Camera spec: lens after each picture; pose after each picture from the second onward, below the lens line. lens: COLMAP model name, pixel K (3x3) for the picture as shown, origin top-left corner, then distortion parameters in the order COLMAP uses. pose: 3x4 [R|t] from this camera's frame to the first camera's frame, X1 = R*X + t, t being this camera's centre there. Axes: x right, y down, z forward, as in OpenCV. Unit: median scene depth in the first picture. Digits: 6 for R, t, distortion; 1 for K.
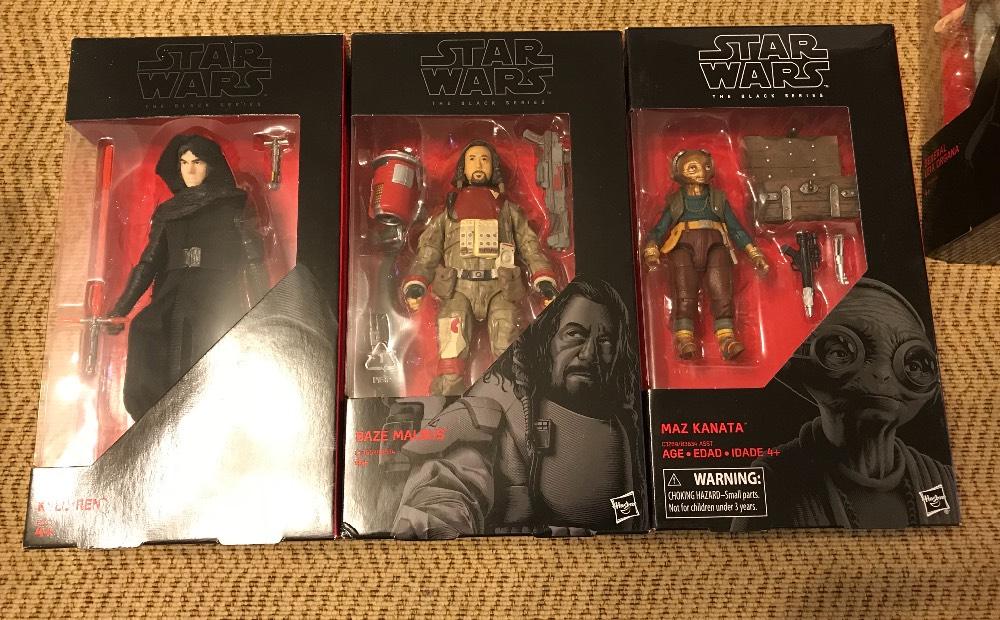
lens RADIAL K [[682.9, 0, 499.6], [0, 682.9, 323.2], [0, 0, 1]] dist [-0.008315, -0.005059]
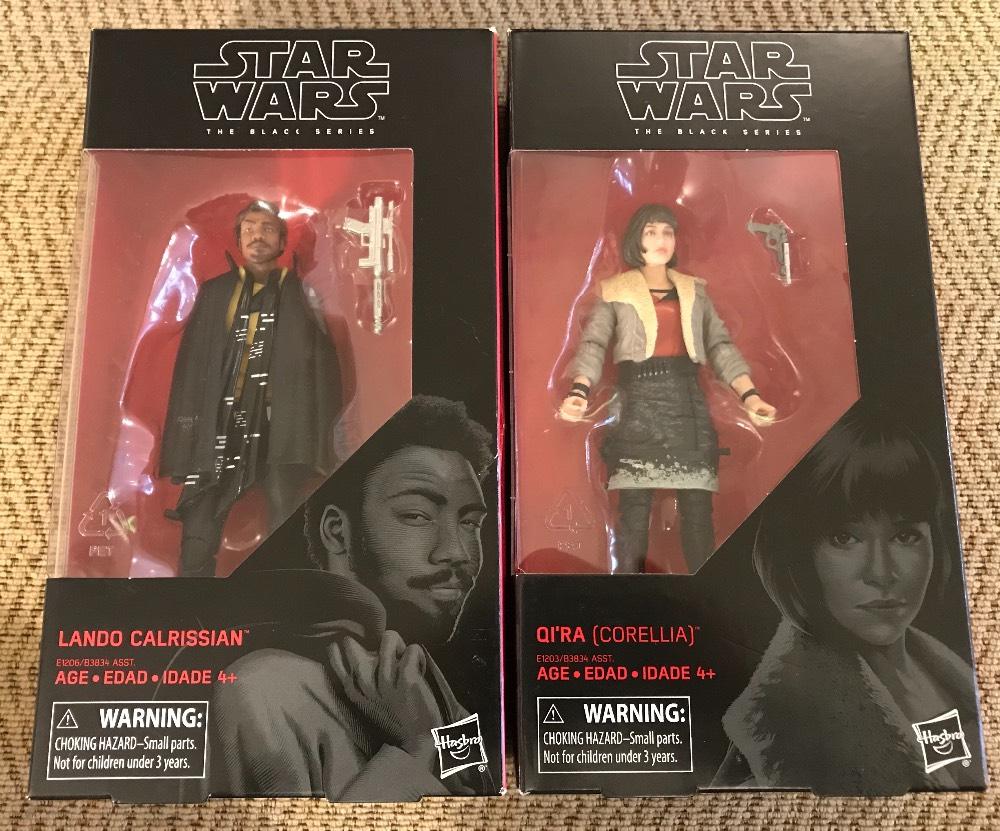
lens RADIAL K [[1050.7, 0, 500.0], [0, 1050.7, 415.5], [0, 0, 1]] dist [-0.143974, 0.326670]
pose [[0.999768, 0.018758, 0.010591, 0.190813], [-0.018232, 0.998692, -0.047768, -0.004824], [-0.011474, 0.047563, 0.998802, 0.002288]]
